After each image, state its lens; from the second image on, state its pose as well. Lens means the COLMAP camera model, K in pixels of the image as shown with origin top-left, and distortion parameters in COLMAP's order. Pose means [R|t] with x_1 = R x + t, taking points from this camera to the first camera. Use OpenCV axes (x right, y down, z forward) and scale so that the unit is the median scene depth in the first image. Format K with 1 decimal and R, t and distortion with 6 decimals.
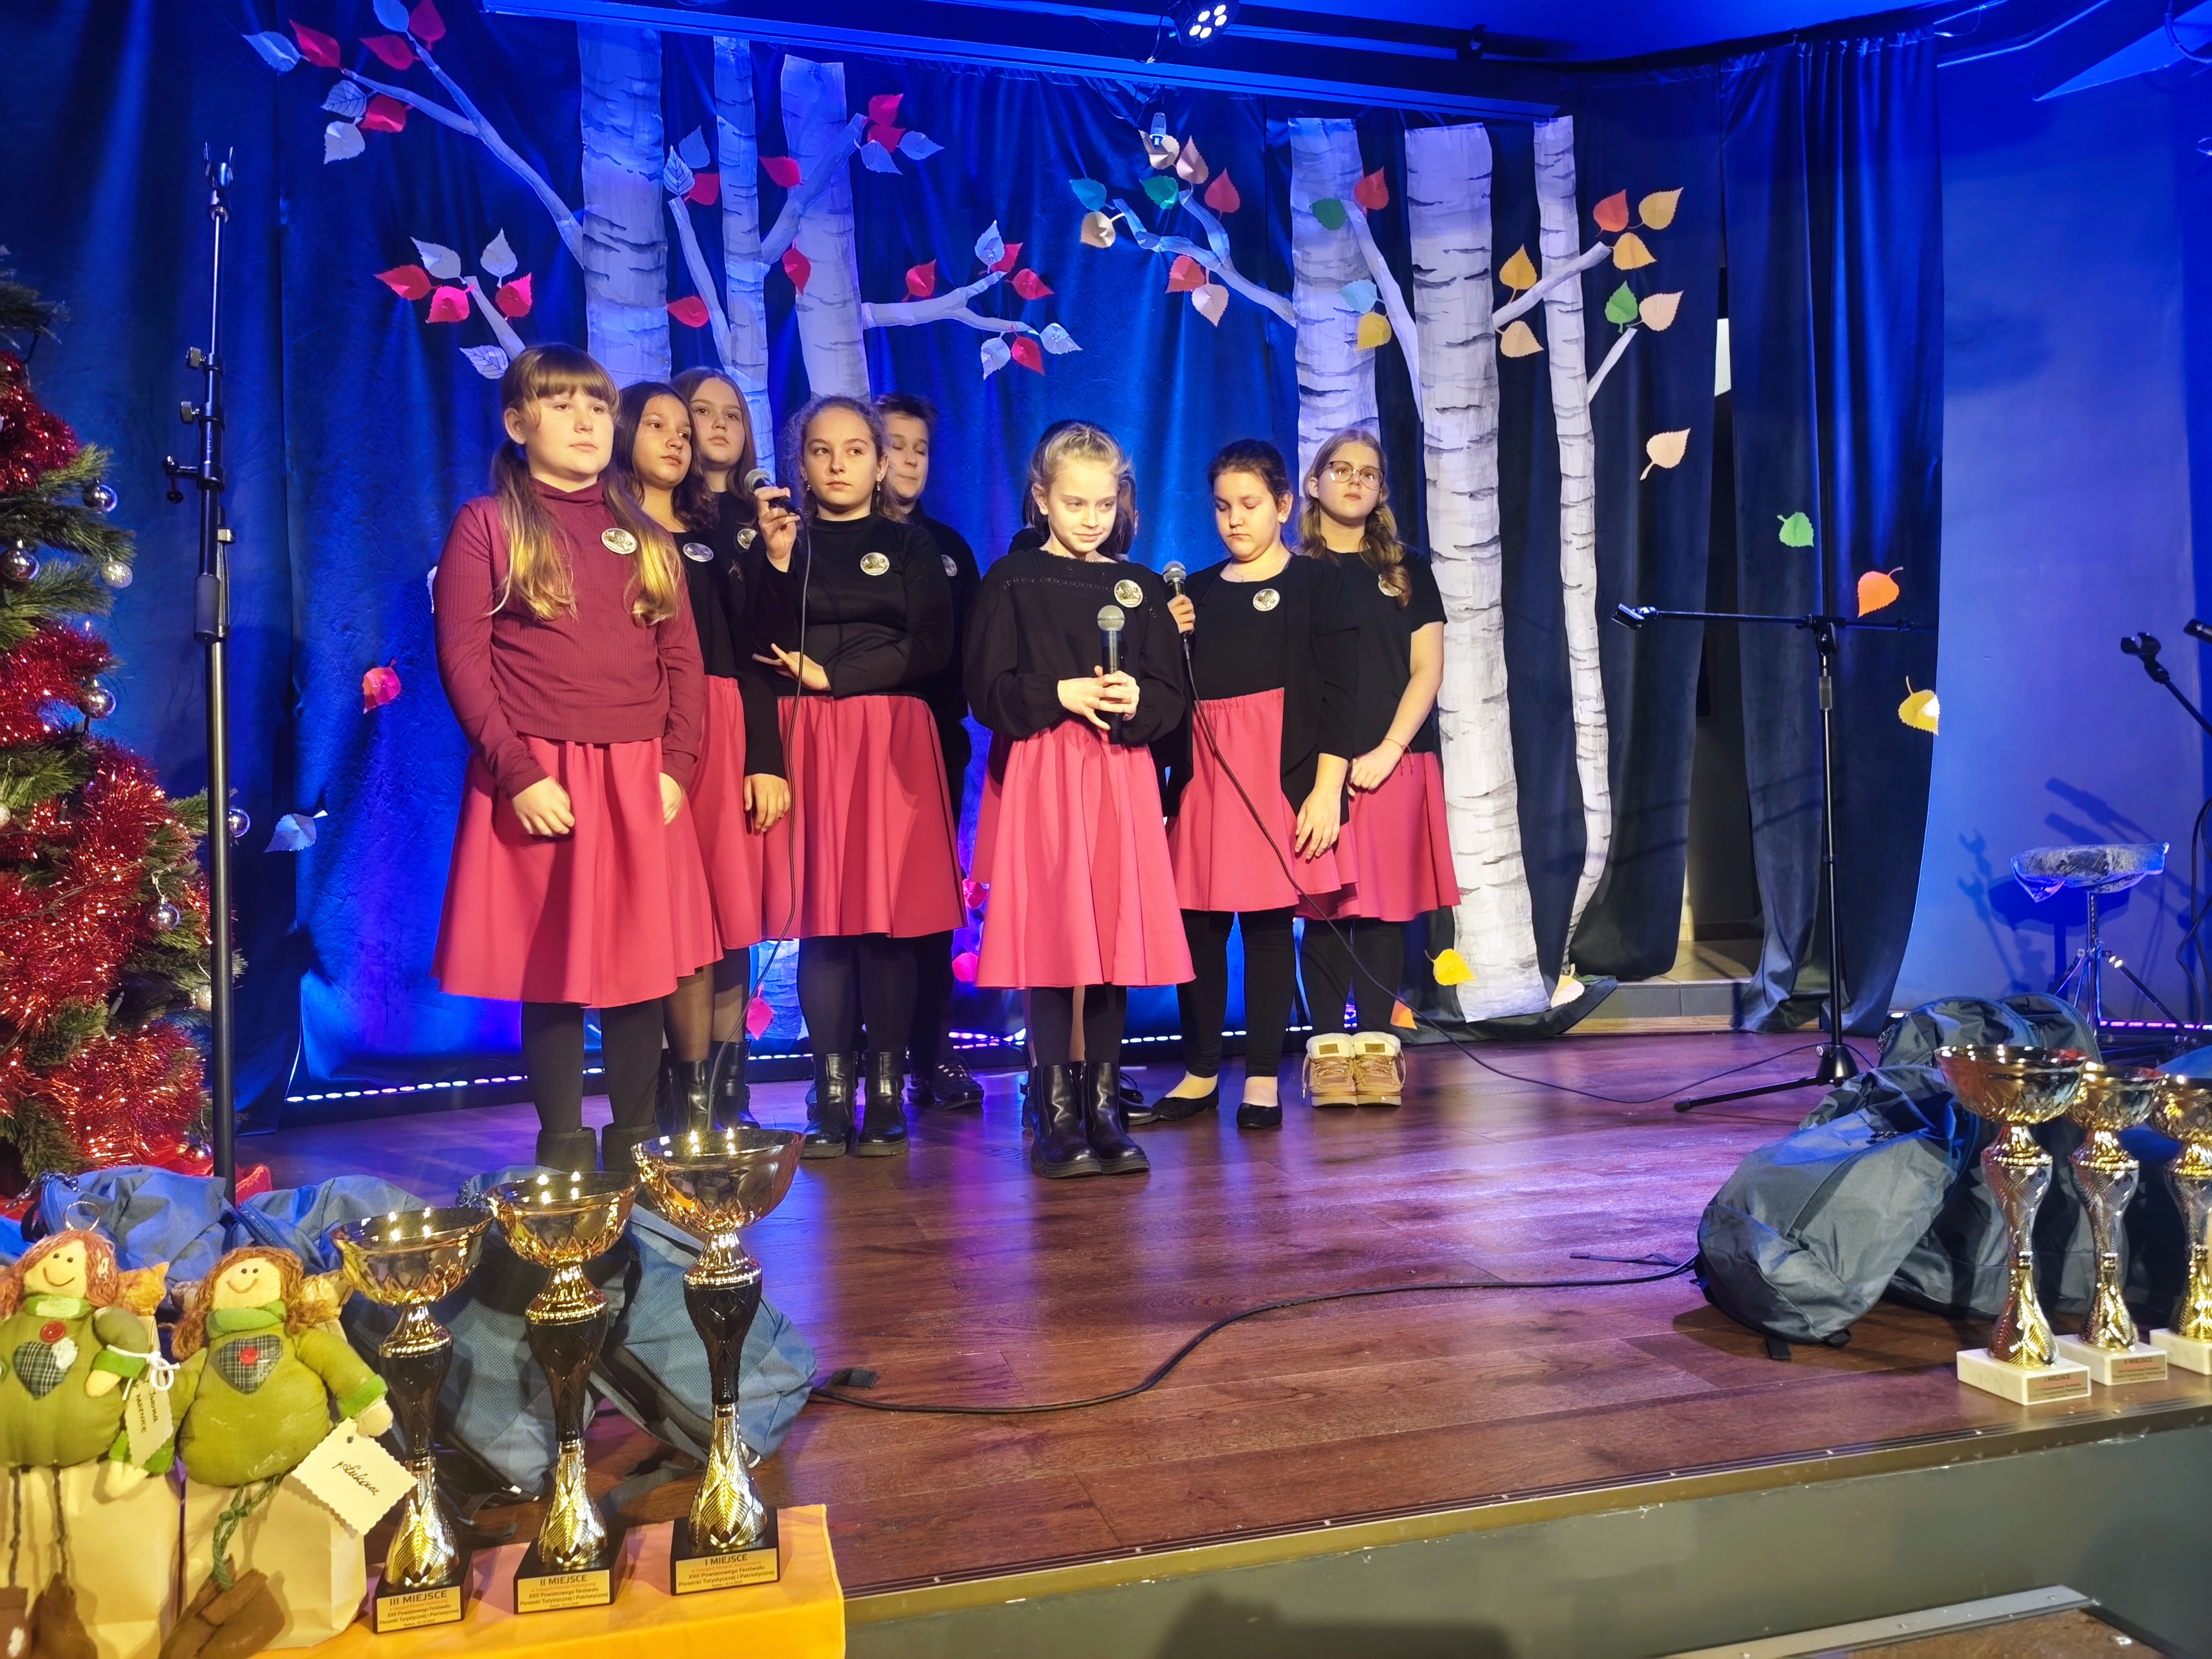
lens RADIAL K [[1493.4, 0, 1106.0], [0, 1493.4, 848.7], [0, 0, 1]] dist [0.026270, -0.025610]
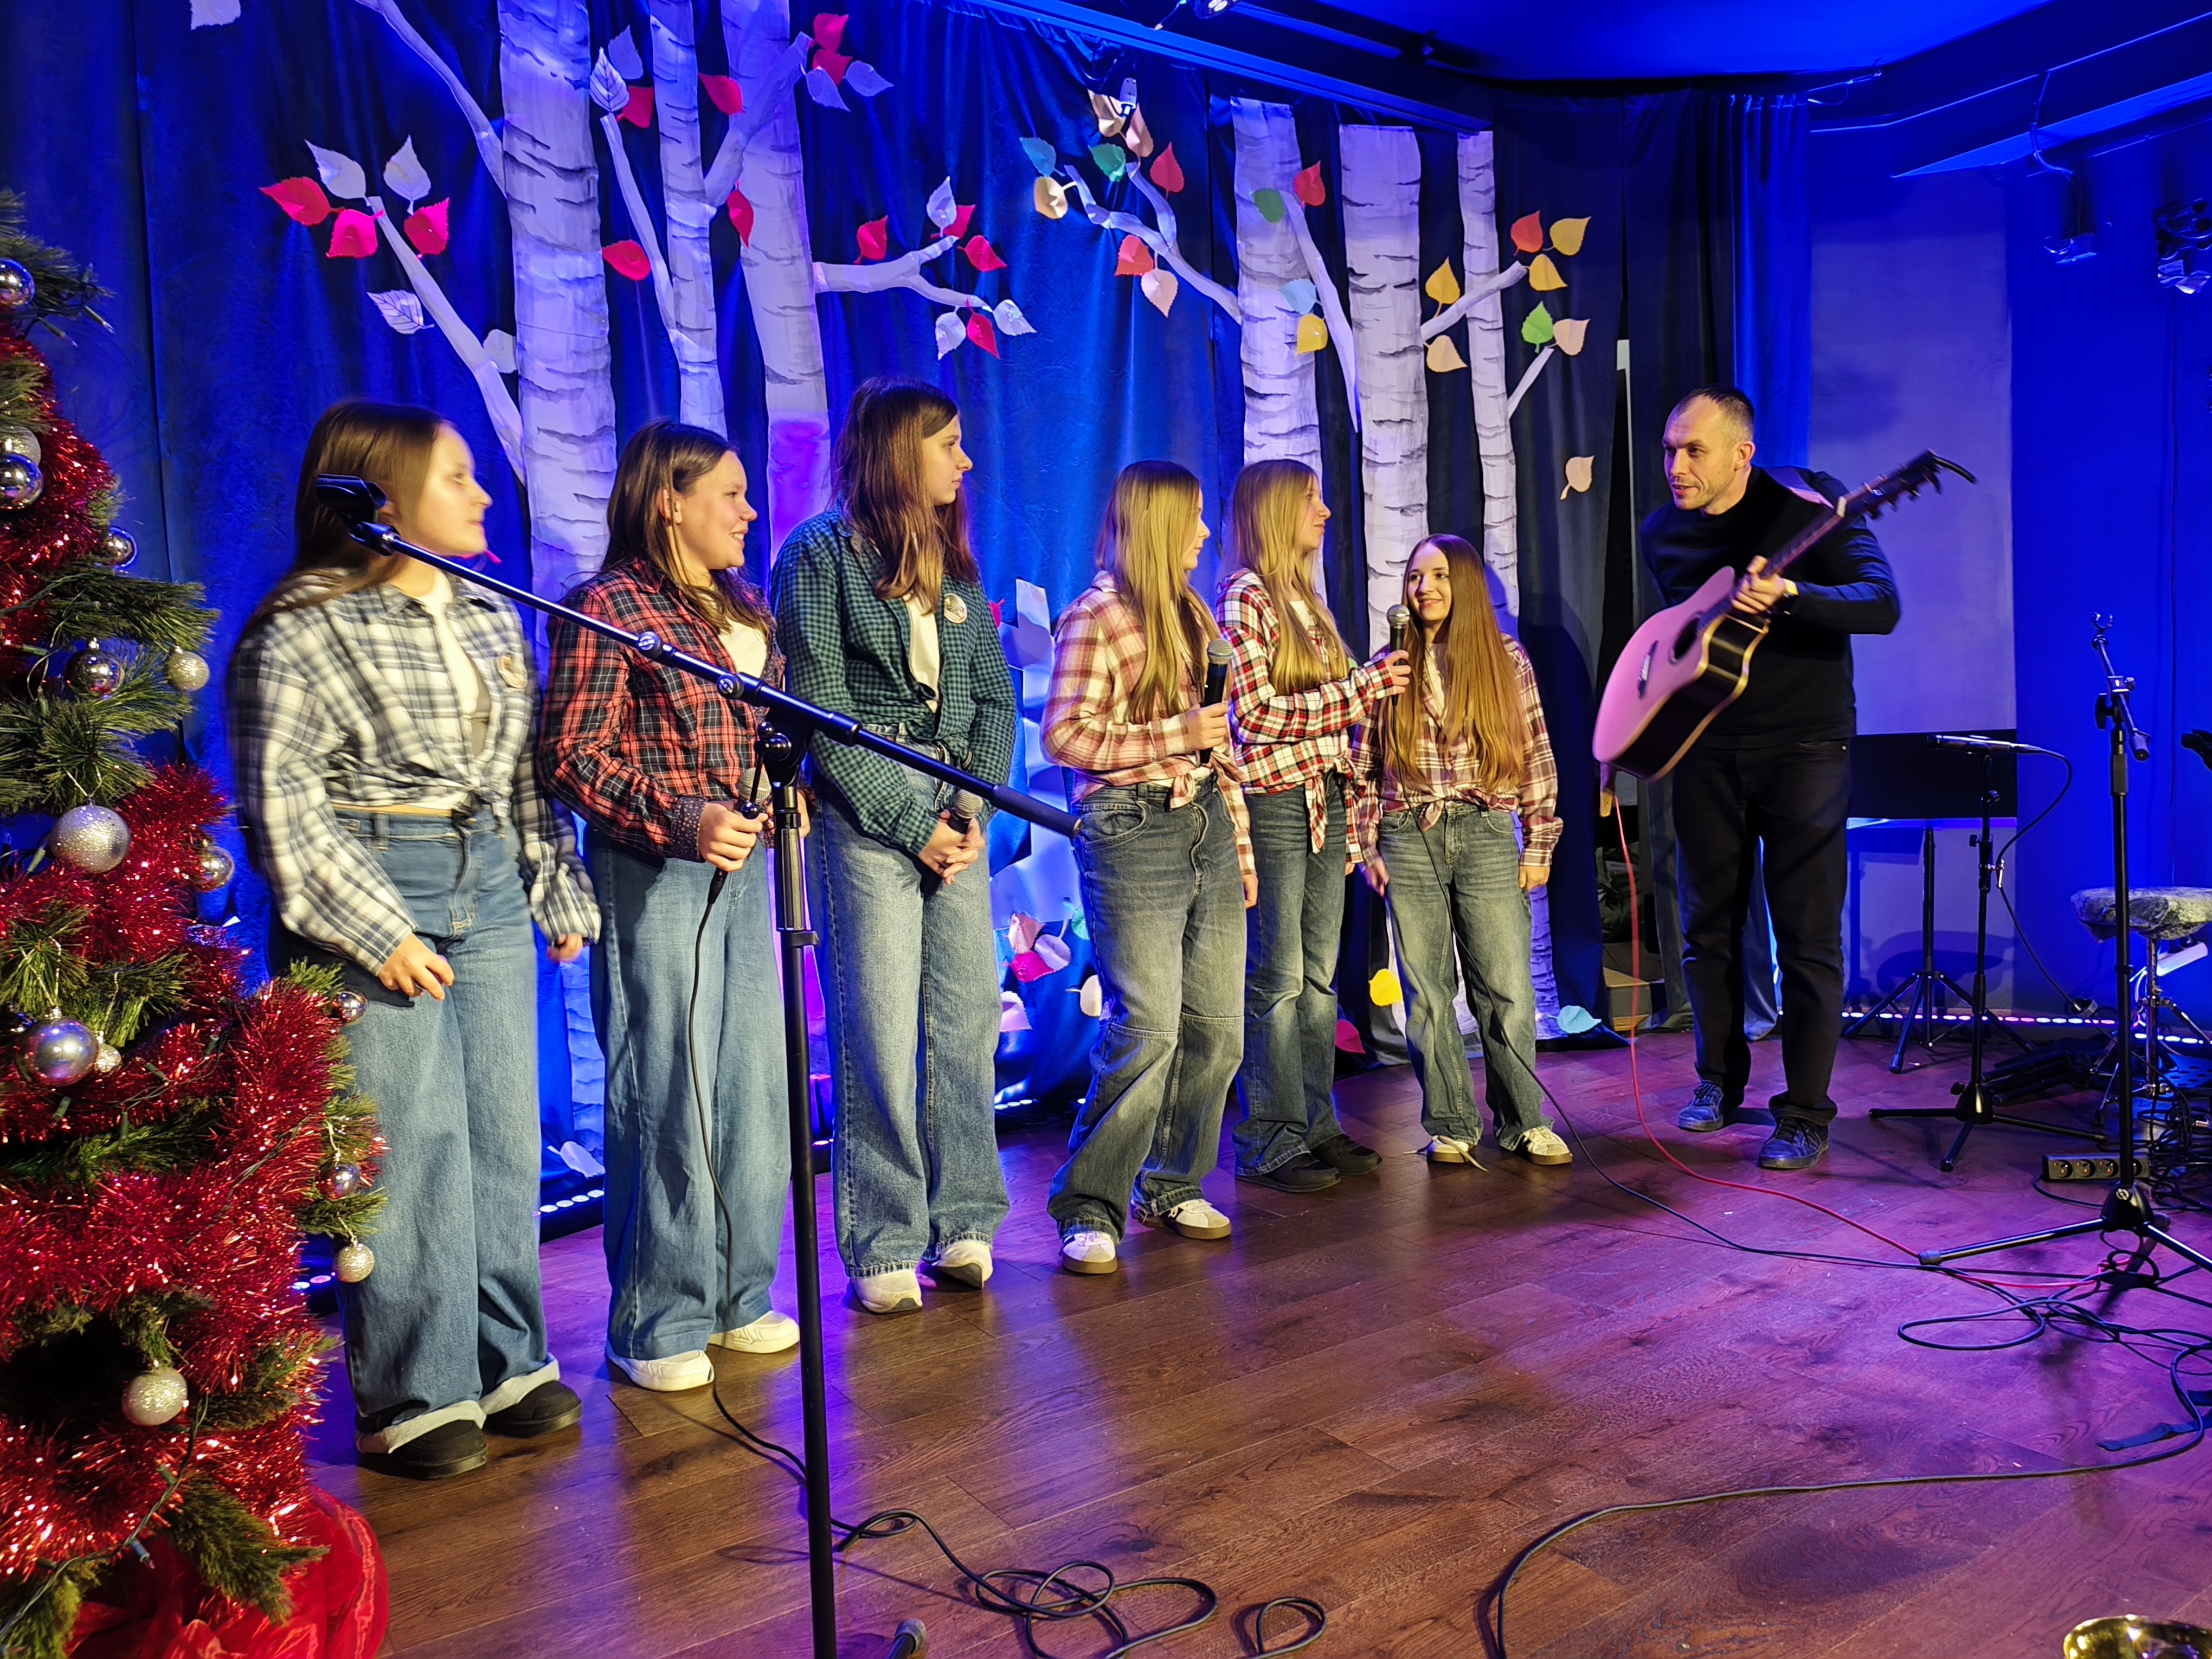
lens RADIAL K [[1512.0, 0, 1096.5], [0, 1512.0, 821.1], [0, 0, 1]] dist [0.032422, -0.031112]
pose [[0.944195, -0.025058, 0.328431, -0.289515], [0.009397, 0.998746, 0.049184, -0.084324], [-0.329252, -0.043353, 0.943246, 0.115009]]
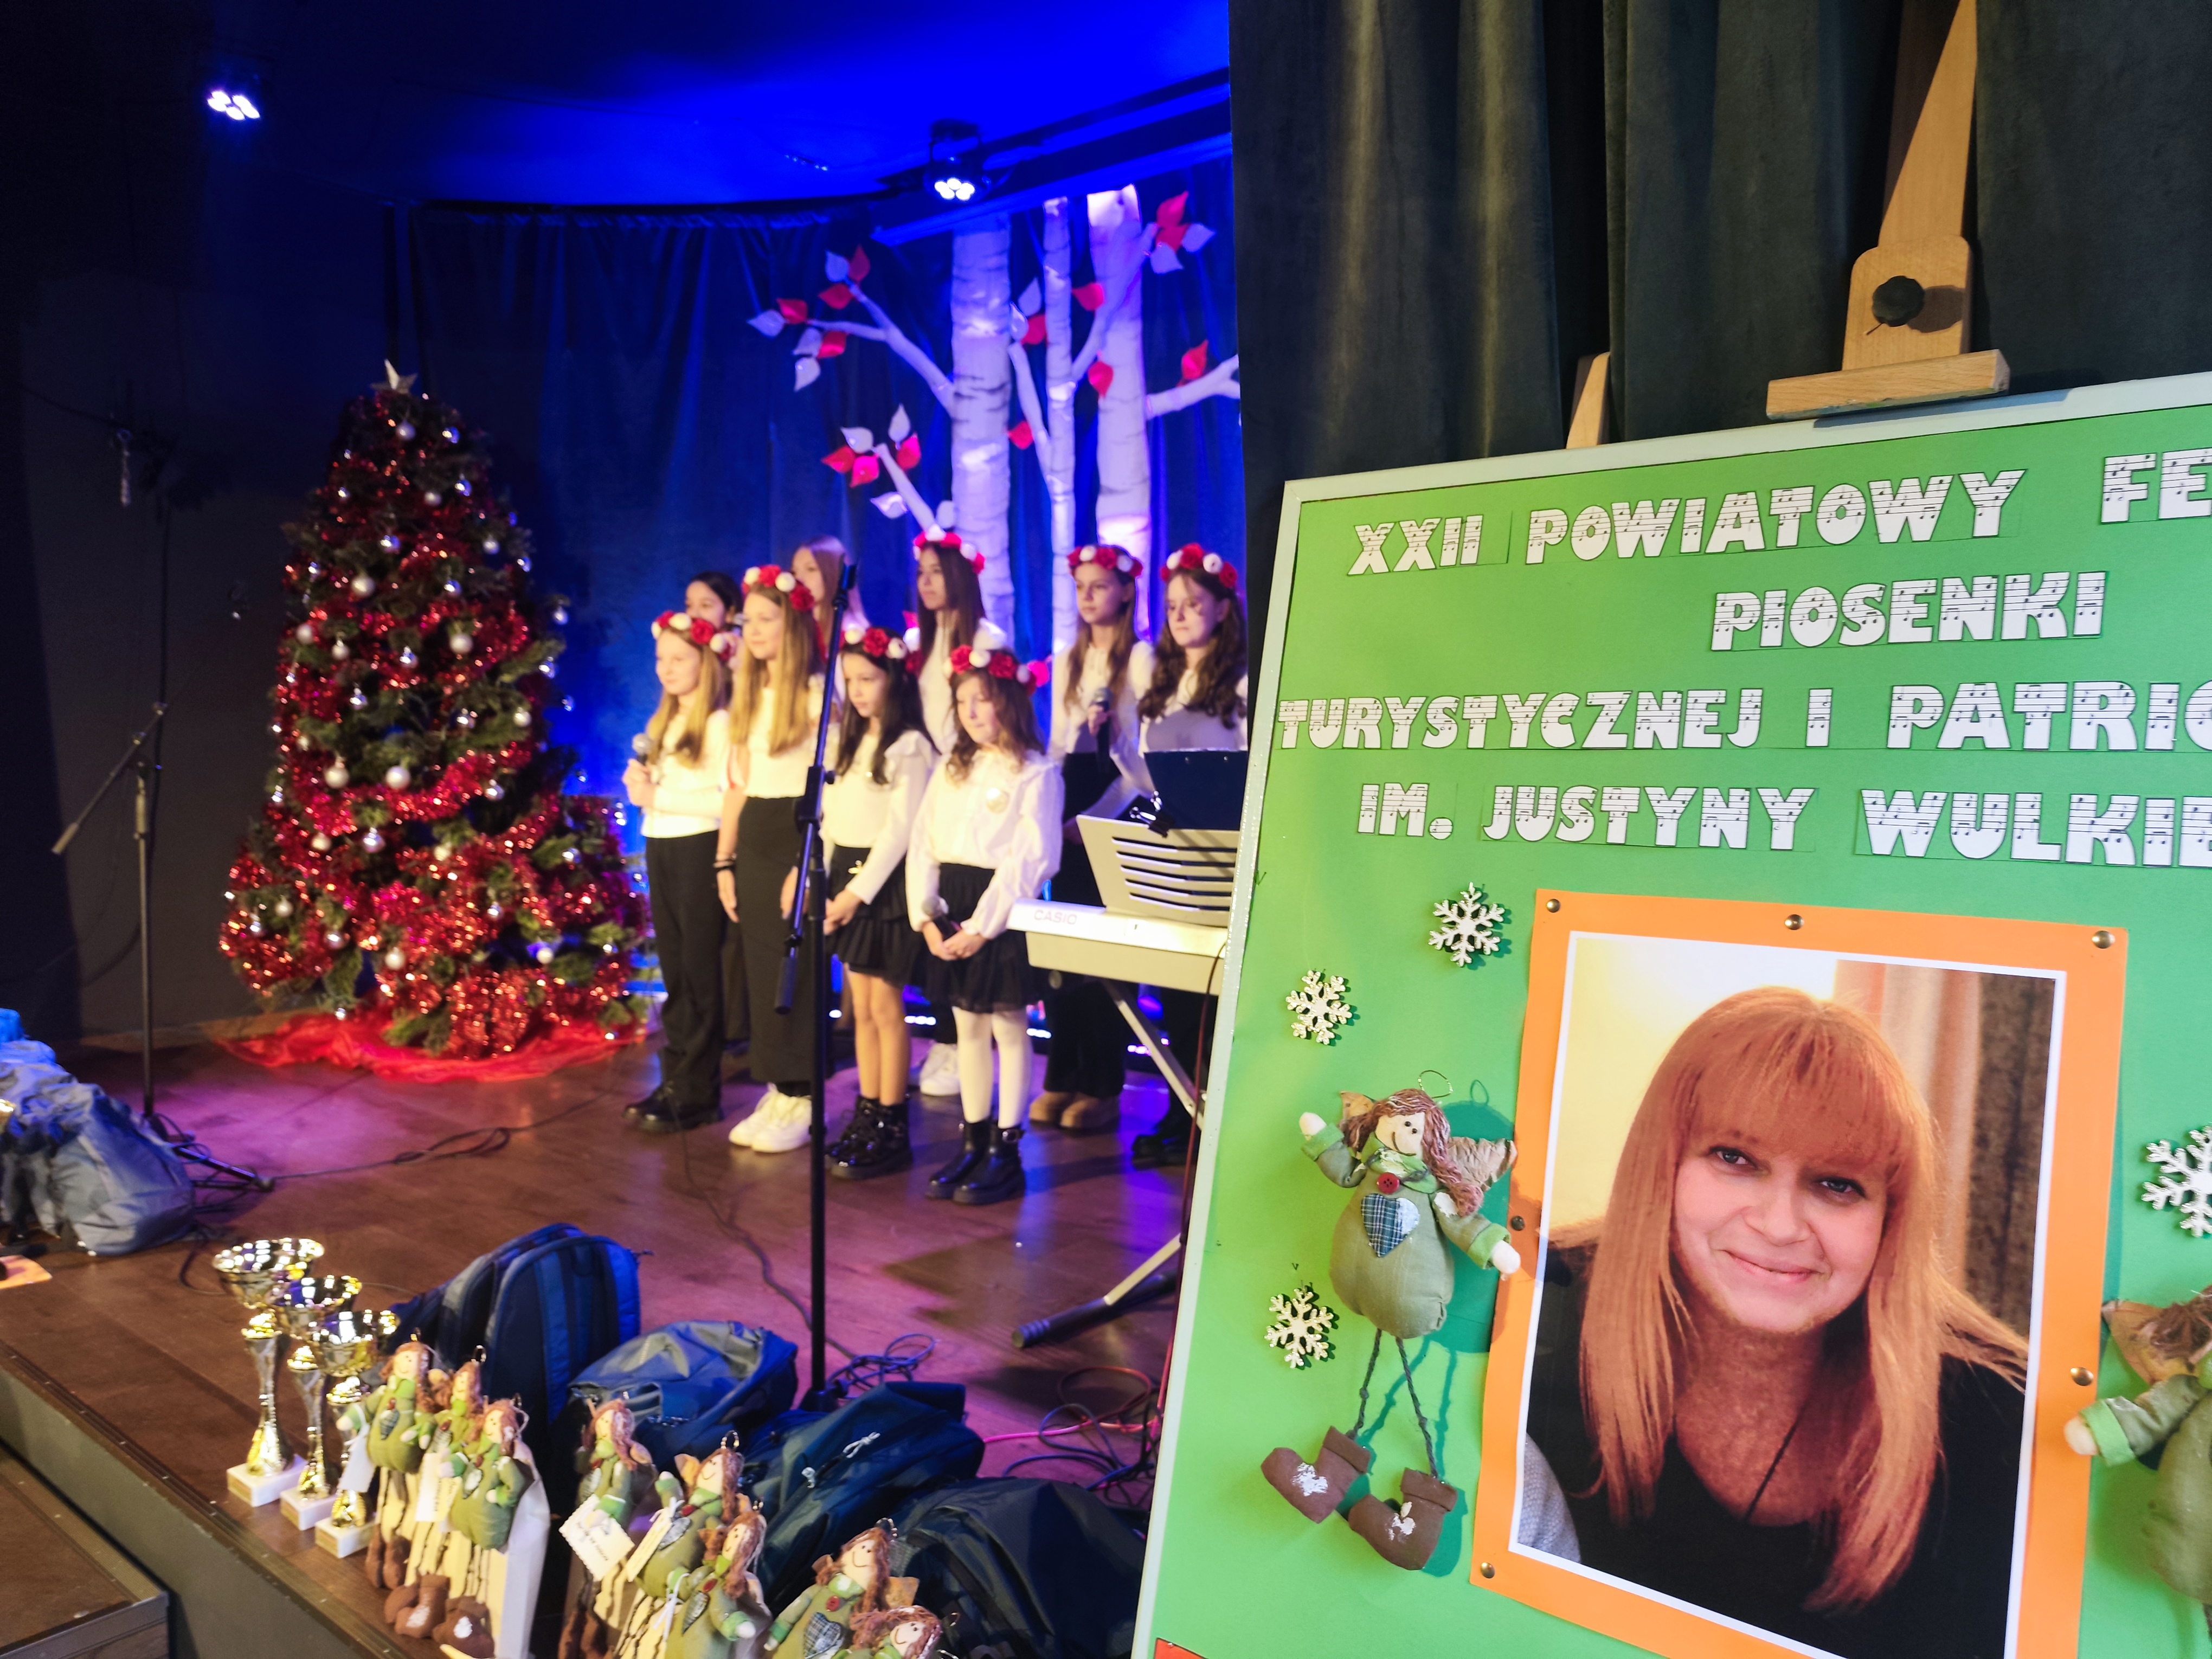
lens RADIAL K [[1485.1, 0, 1154.9], [0, 1485.1, 851.1], [0, 0, 1]] dist [0.003212, -0.002543]
pose [[0.621291, 0.098707, -0.777338, 0.717965], [-0.022454, 0.993869, 0.108256, -0.138380], [0.783258, -0.049804, 0.619698, 0.279554]]
